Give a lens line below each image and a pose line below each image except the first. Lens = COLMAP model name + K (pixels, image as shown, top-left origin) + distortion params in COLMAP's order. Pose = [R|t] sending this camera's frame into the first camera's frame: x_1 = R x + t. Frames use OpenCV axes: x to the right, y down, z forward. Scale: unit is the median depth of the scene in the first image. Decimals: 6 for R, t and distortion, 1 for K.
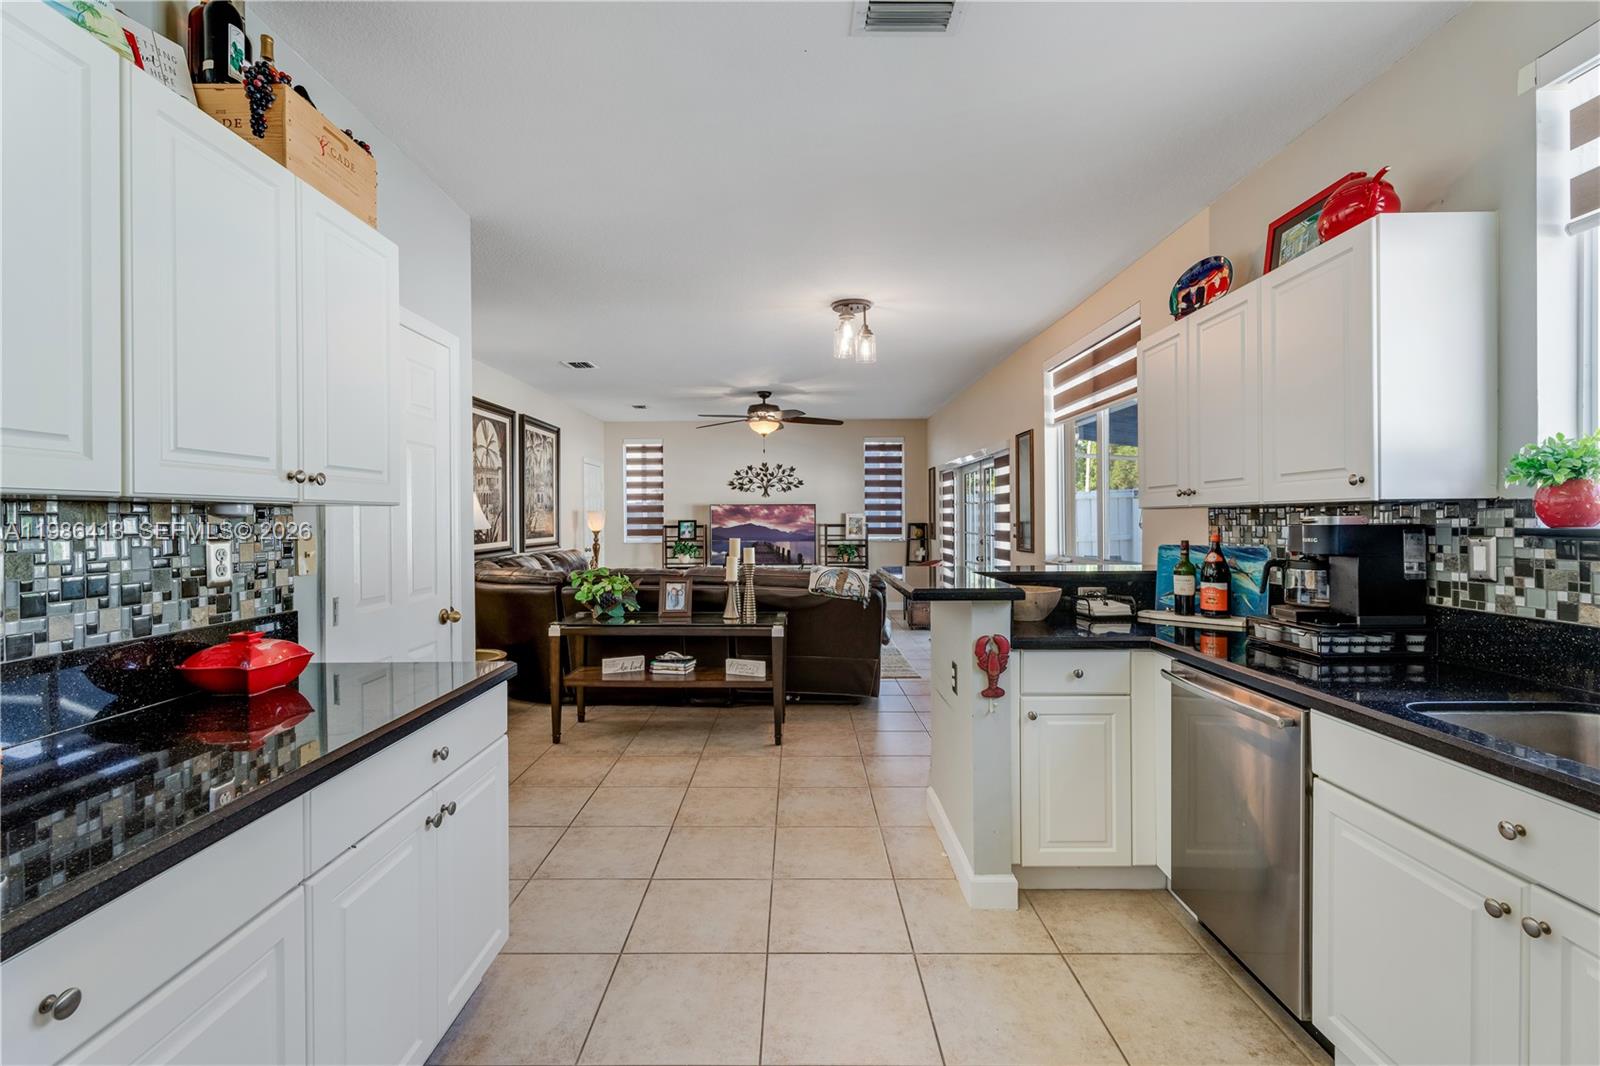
lens RADIAL K [[733.0, 0, 798.5], [0, 733.0, 527.3], [0, 0, 1]] dist [0.000166, -0.000546]
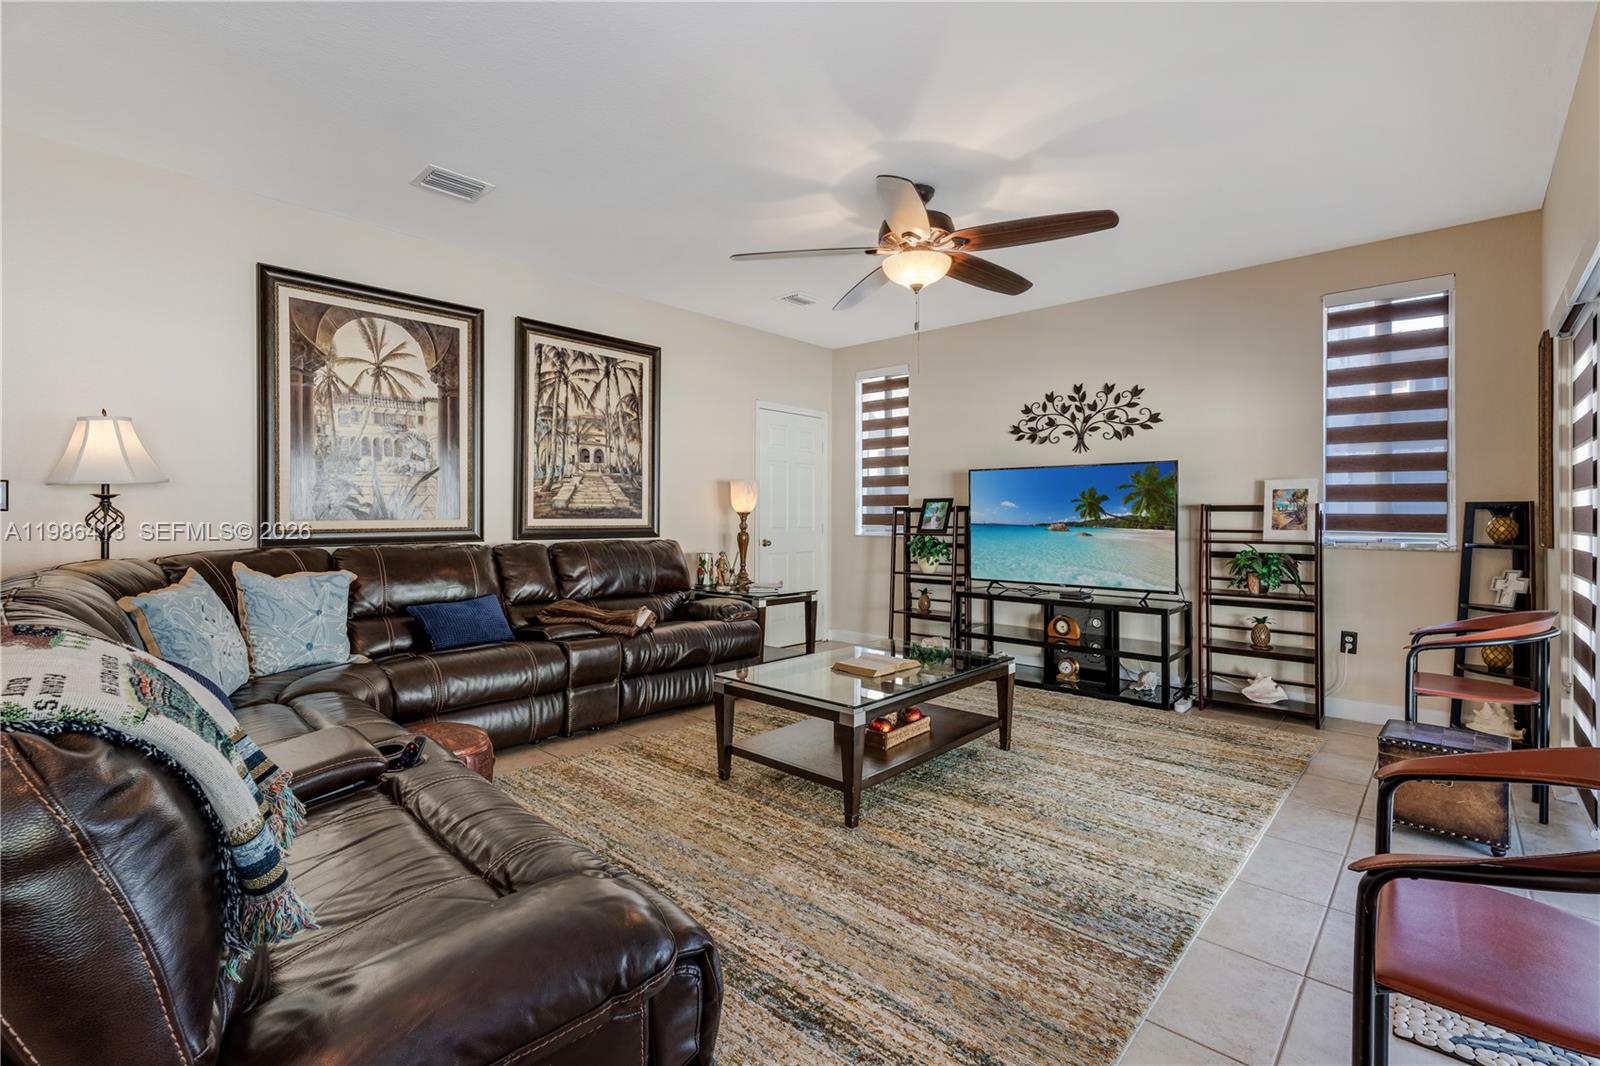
lens RADIAL K [[733.0, 0, 790.3], [0, 733.0, 517.5], [0, 0, 1]] dist [0.000166, -0.000546]
pose [[0.734313, 0.010283, -0.678733, 0.151925], [-0.018729, 0.999812, -0.005116, 0.010274], [0.678553, 0.016469, 0.734367, 0.494706]]
